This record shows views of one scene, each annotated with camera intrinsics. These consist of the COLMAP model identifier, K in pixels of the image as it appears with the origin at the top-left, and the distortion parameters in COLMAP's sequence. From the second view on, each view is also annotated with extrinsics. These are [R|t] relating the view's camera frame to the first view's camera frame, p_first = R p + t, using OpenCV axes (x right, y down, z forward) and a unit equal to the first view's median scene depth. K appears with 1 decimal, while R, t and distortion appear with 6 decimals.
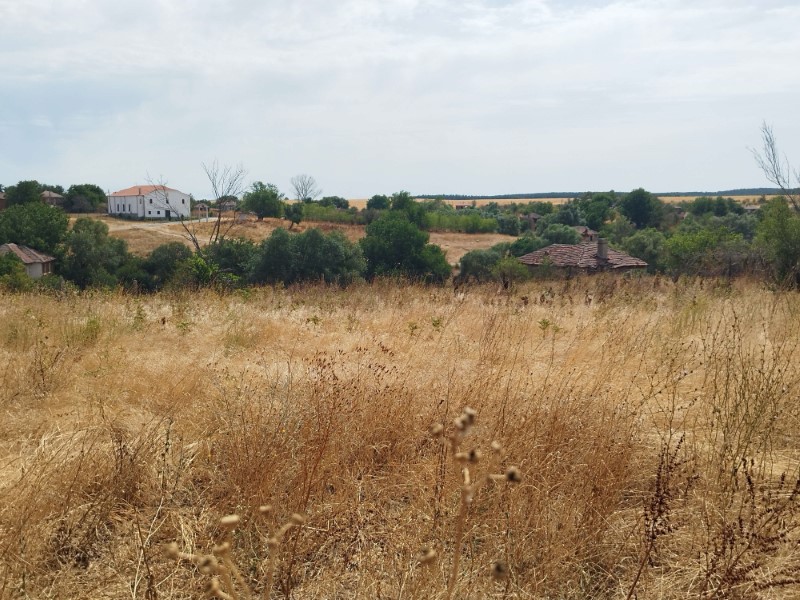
lens RADIAL K [[587.0, 0, 392.0], [0, 587.0, 301.9], [0, 0, 1]] dist [0.024516, -0.006165]
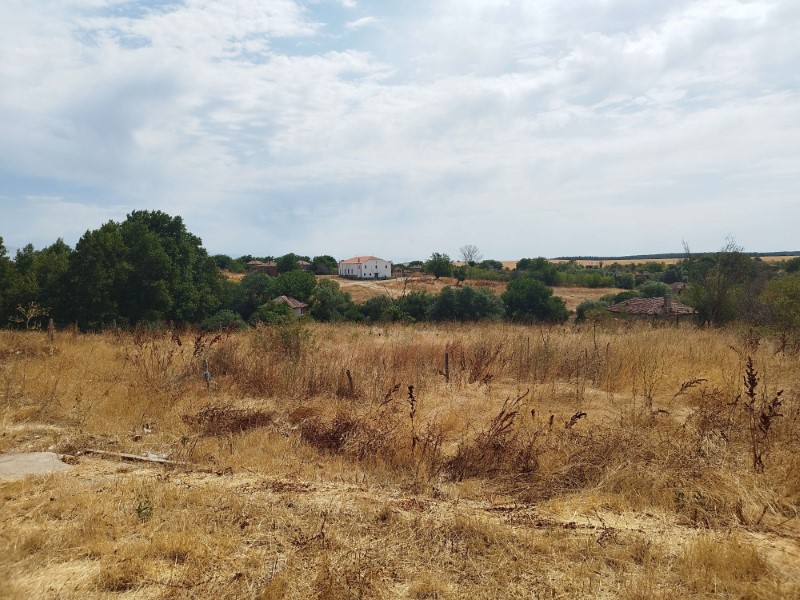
lens RADIAL K [[587.0, 0, 399.7], [0, 587.0, 298.6], [0, 0, 1]] dist [0.024516, -0.006165]
pose [[0.955815, 0.002298, -0.293960, 0.107054], [-0.027589, 0.996257, -0.081918, 0.027720], [0.292672, 0.086409, 0.952301, -0.374685]]
